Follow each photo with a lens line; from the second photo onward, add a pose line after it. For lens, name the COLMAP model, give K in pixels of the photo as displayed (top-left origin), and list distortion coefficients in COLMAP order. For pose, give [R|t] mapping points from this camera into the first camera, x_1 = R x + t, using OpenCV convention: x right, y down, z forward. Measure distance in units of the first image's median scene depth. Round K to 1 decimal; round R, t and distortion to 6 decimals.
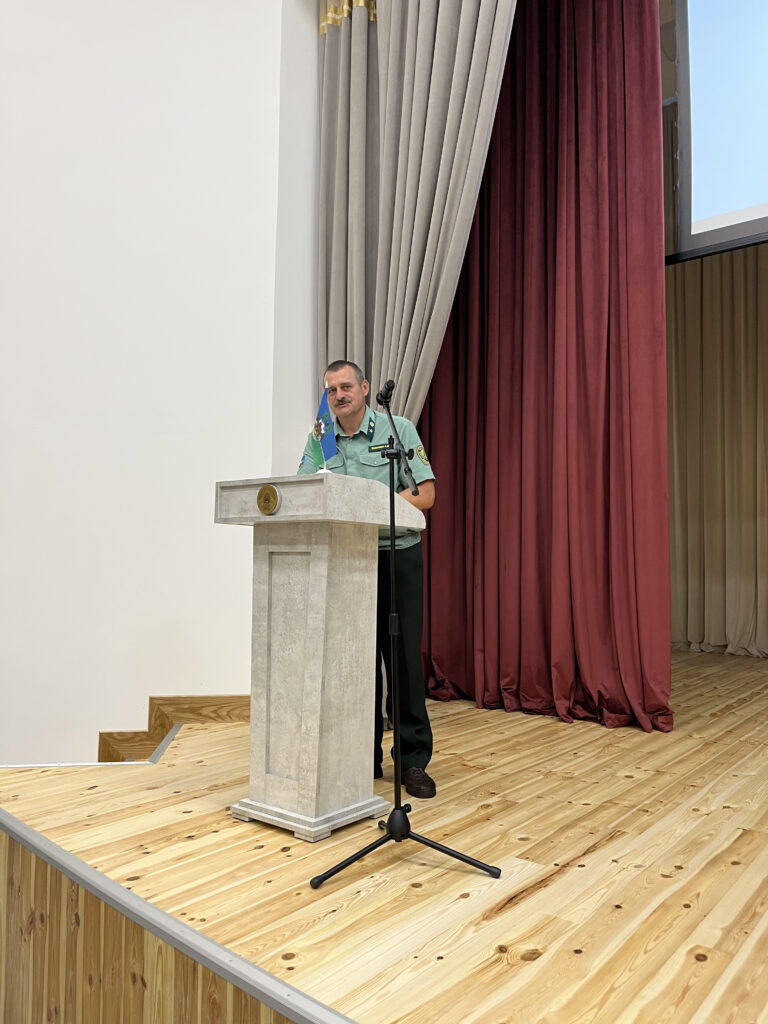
lens RADIAL K [[788.3, 0, 384.0], [0, 788.3, 512.0], [0, 0, 1]] dist [0.004712, 0.000052]
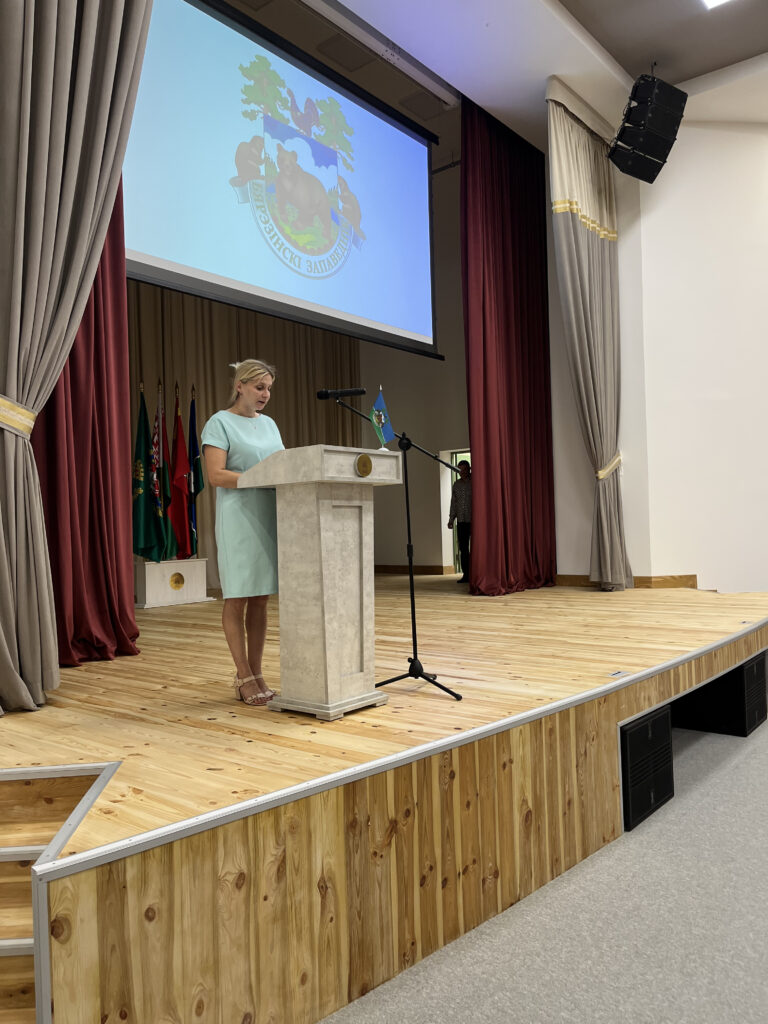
lens RADIAL K [[788.3, 0, 384.0], [0, 788.3, 512.0], [0, 0, 1]] dist [0.004712, 0.000052]
pose [[0.017277, 0.004507, 0.999841, -1.408810], [-0.030028, 0.999541, -0.003986, 0.063720], [-0.999400, -0.029954, 0.017405, 0.899500]]
